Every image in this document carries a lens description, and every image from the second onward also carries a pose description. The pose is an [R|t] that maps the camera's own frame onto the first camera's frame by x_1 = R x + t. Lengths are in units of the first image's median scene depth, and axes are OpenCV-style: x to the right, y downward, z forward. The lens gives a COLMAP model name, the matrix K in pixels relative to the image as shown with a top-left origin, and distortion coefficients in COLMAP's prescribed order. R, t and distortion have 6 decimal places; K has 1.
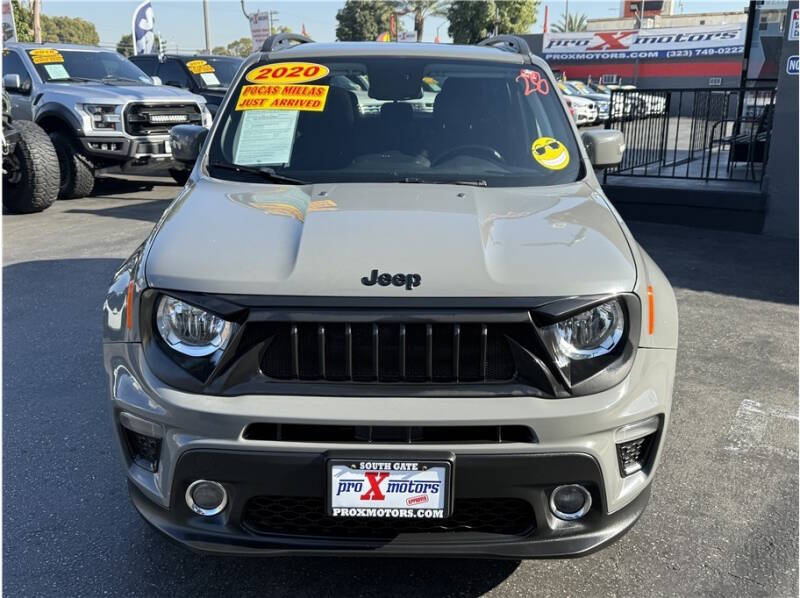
lens RADIAL K [[756.1, 0, 399.0], [0, 756.1, 297.8], [0, 0, 1]] dist [0.008094, 0.000000]
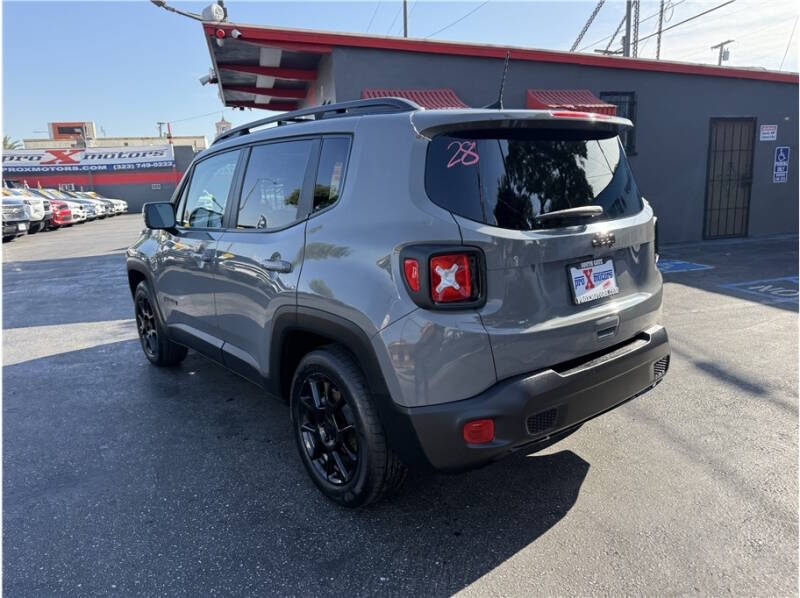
lens RADIAL K [[562.9, 0, 402.9], [0, 562.9, 302.8], [0, 0, 1]] dist [0.020644, -0.020903]
pose [[0.670169, -0.179364, 0.720209, -0.247656], [0.234955, 0.971725, 0.023373, -0.006356], [-0.704038, 0.153553, 0.693363, 0.062832]]
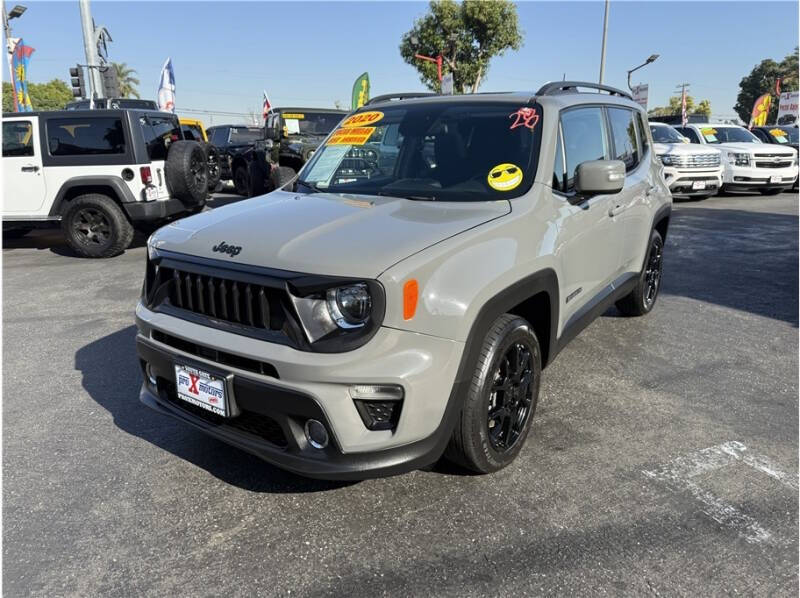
lens RADIAL K [[562.9, 0, 395.4], [0, 562.9, 306.6], [0, 0, 1]] dist [0.020644, -0.020903]
pose [[0.816738, 0.143696, -0.558830, 0.181188], [-0.142726, 0.988709, 0.045638, -0.002260], [0.559079, 0.042485, 0.828025, 0.058256]]
